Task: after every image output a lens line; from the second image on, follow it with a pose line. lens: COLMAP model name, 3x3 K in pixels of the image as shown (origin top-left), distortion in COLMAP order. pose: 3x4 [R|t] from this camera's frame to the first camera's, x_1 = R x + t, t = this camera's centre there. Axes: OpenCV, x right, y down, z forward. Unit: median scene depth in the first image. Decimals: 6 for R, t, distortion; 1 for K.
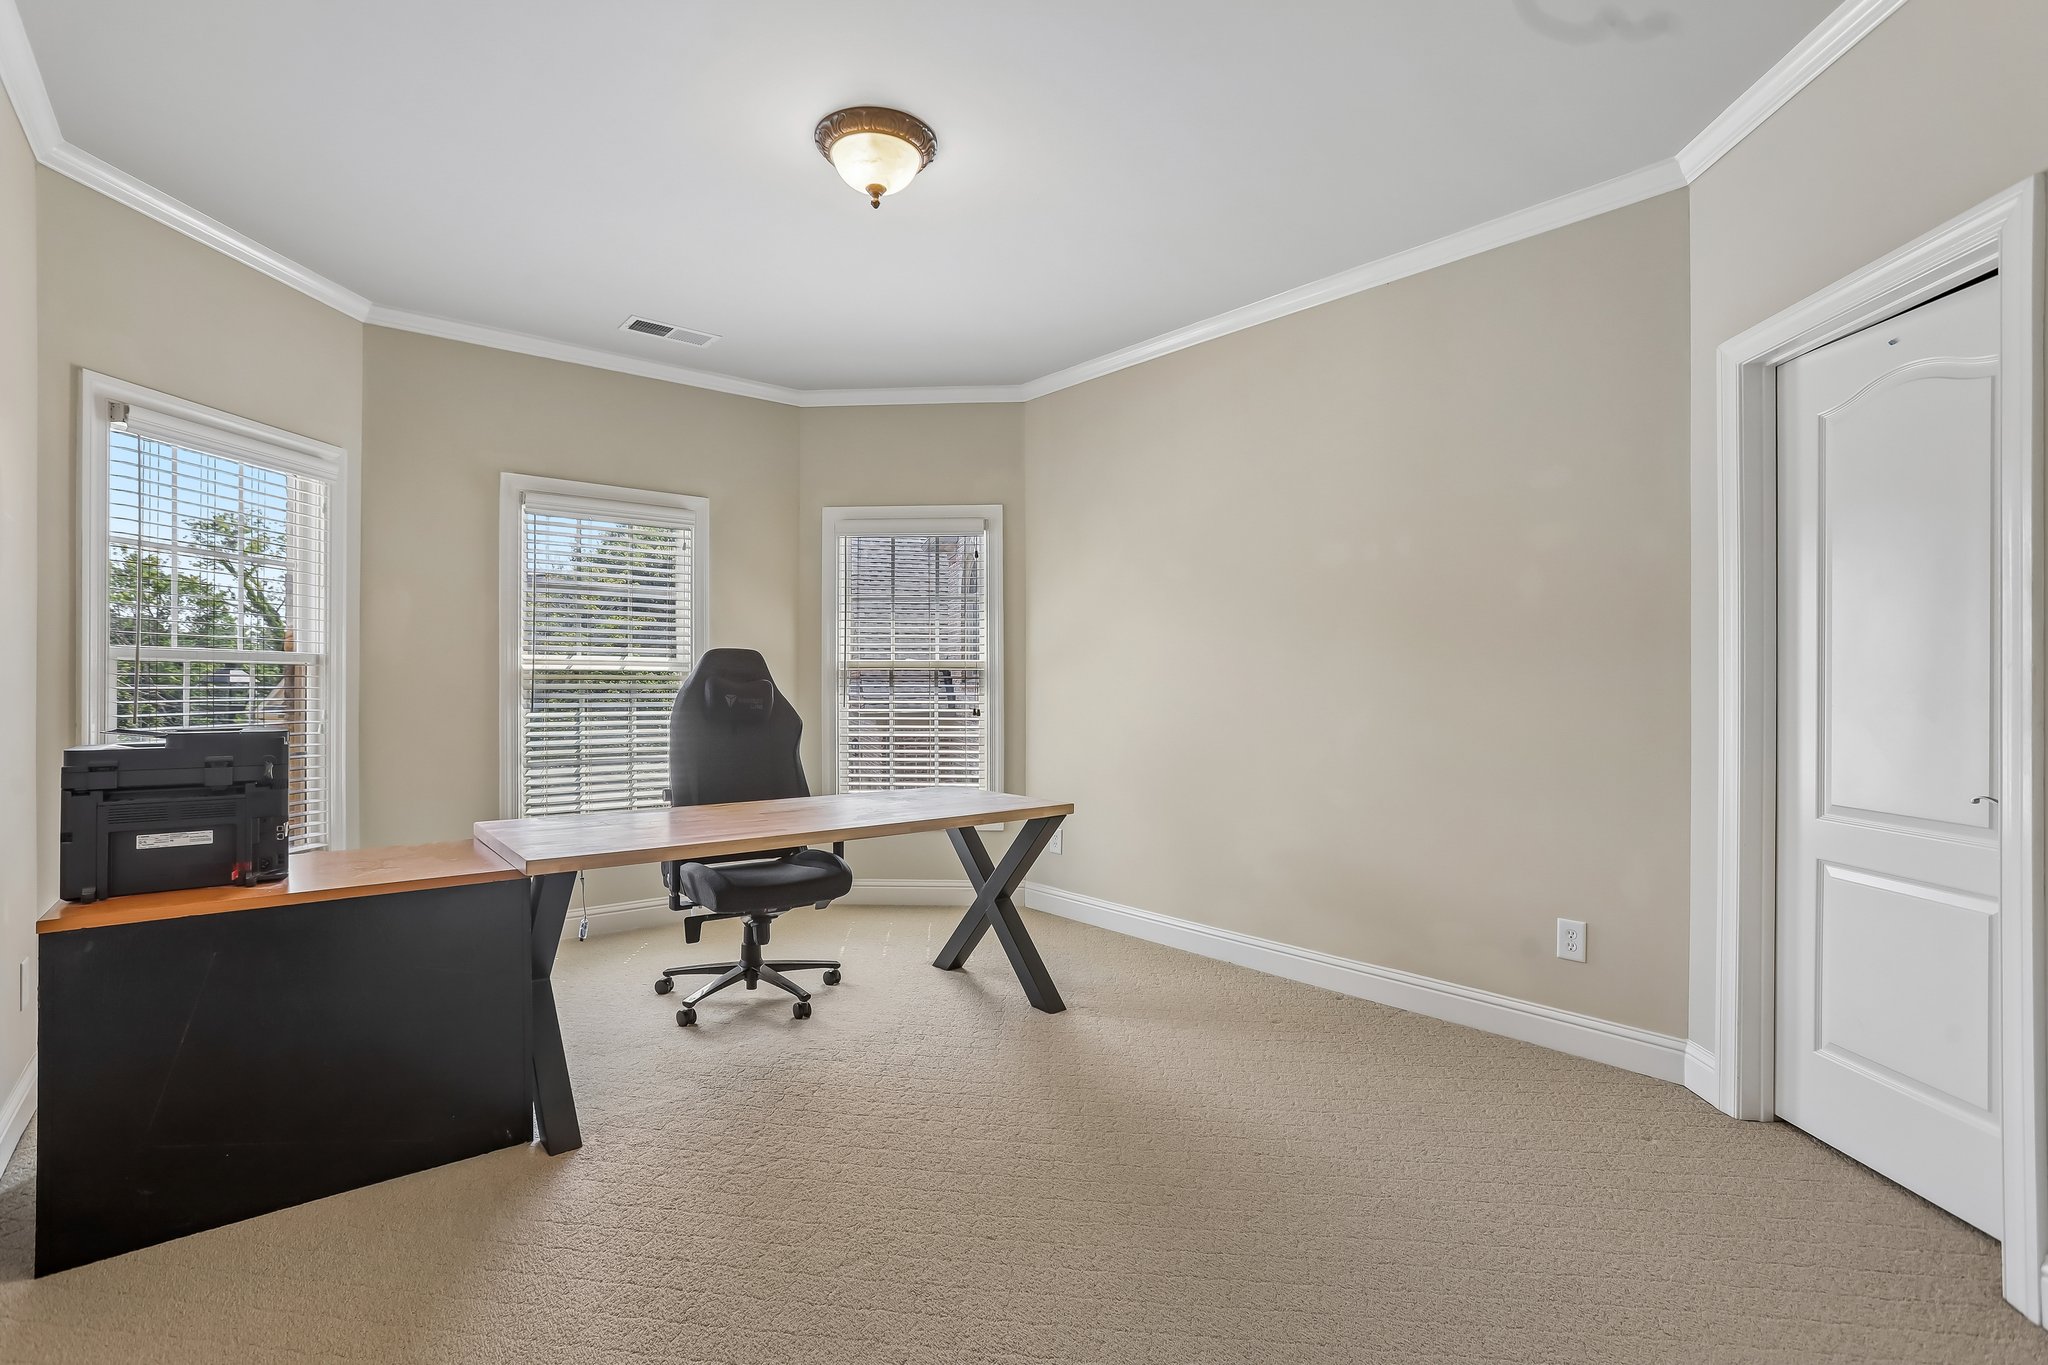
lens RADIAL K [[935.6, 0, 1014.3], [0, 935.6, 676.6], [0, 0, 1]] dist [-0.009963, 0.004406]
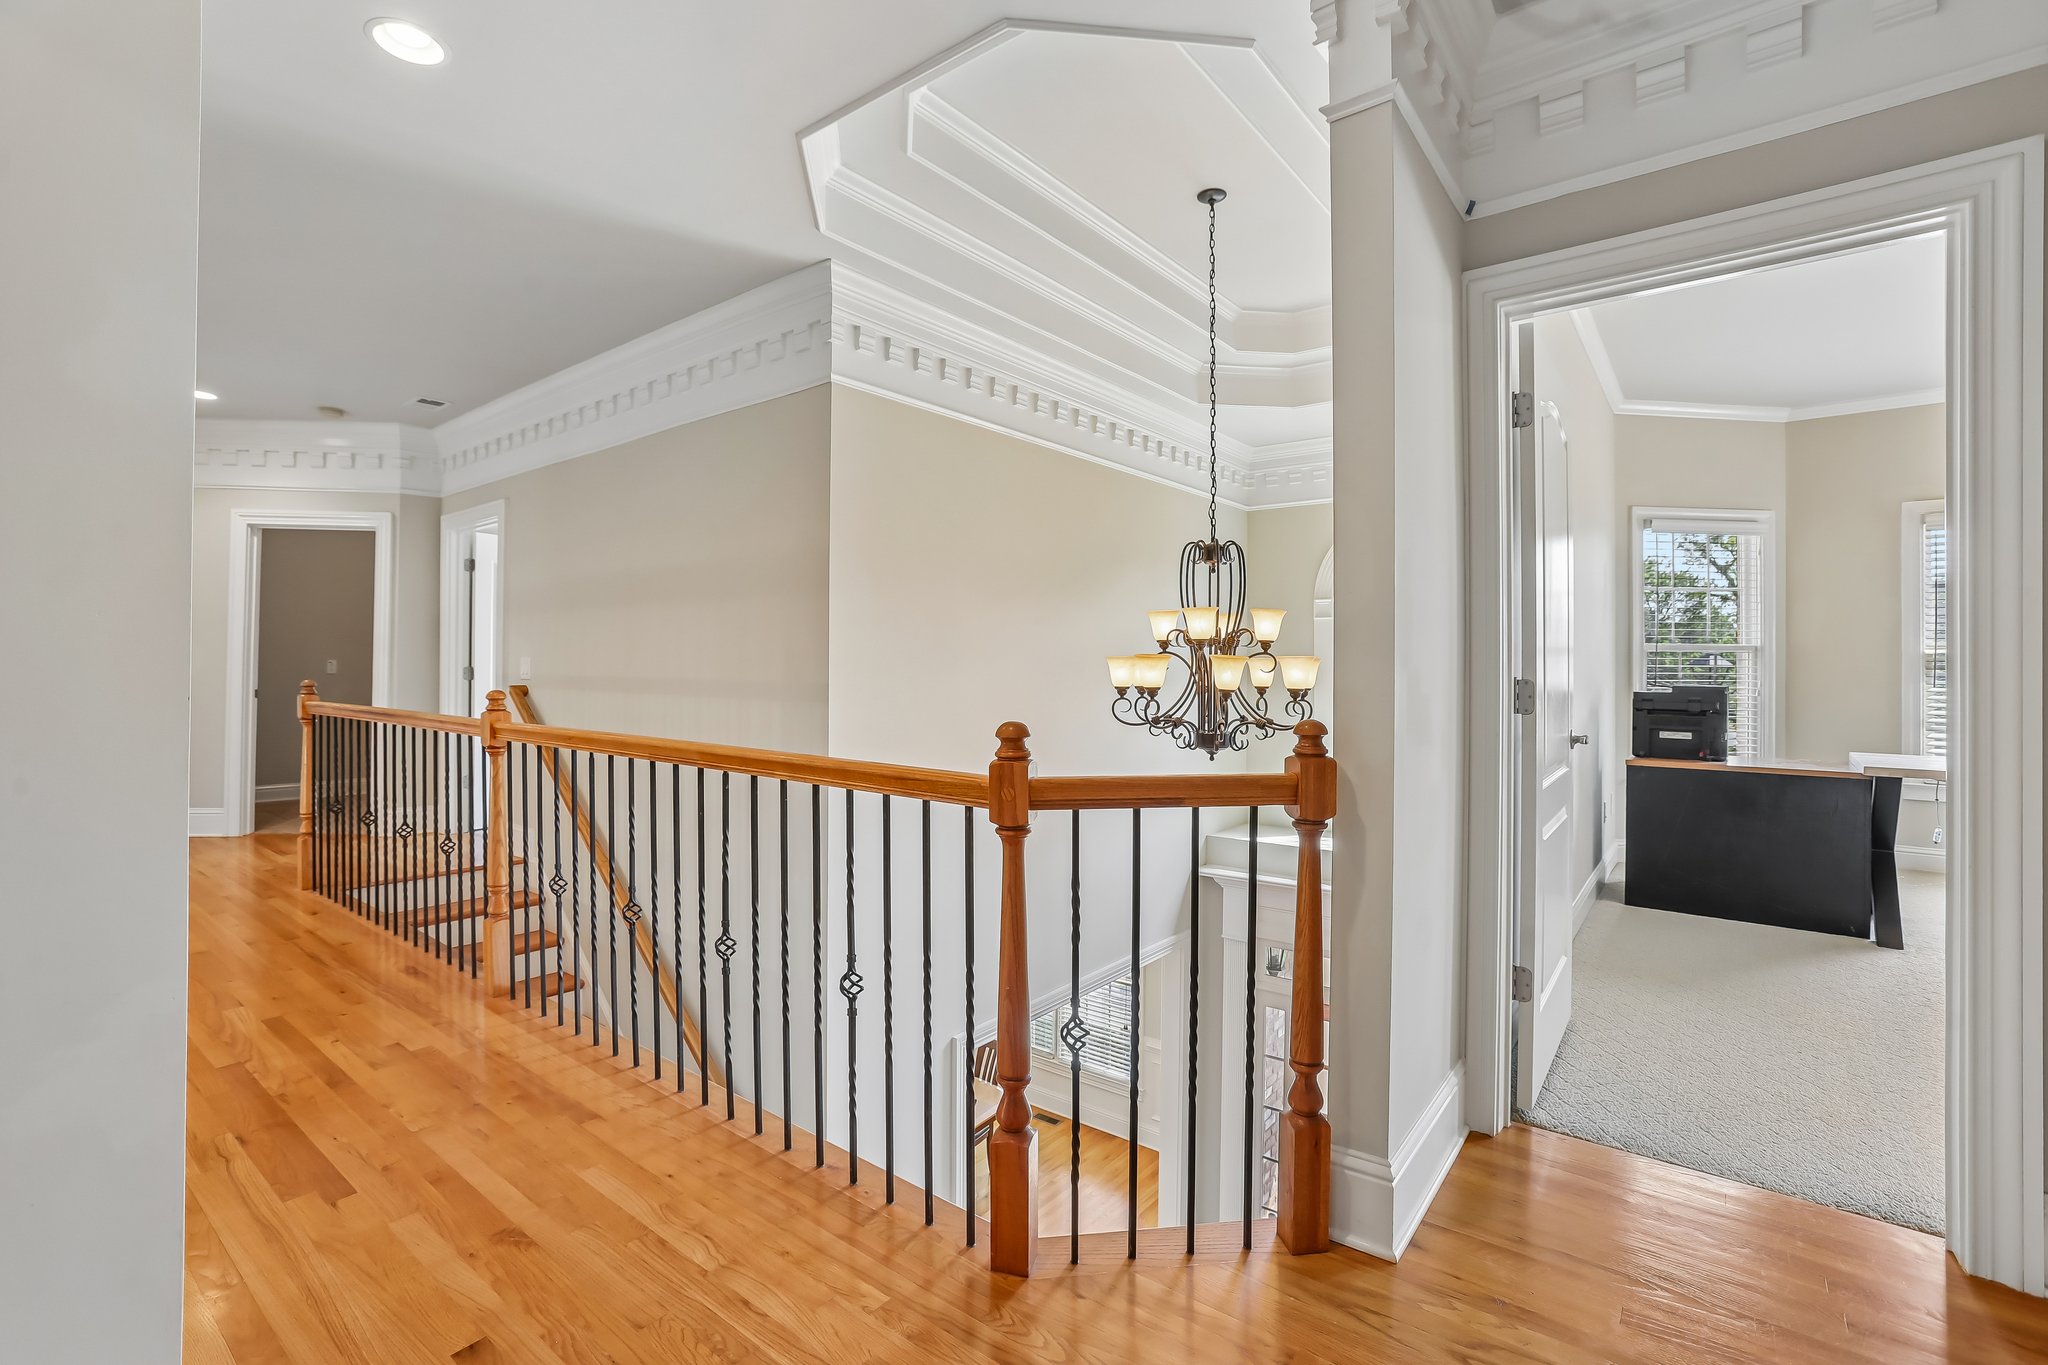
lens RADIAL K [[935.6, 0, 1022.5], [0, 935.6, 662.9], [0, 0, 1]] dist [-0.009963, 0.004406]
pose [[0.229191, 0.002439, -0.973379, 0.693610], [0.002304, 0.999993, 0.003048, -0.004476], [0.973379, -0.002941, 0.229183, -0.786894]]
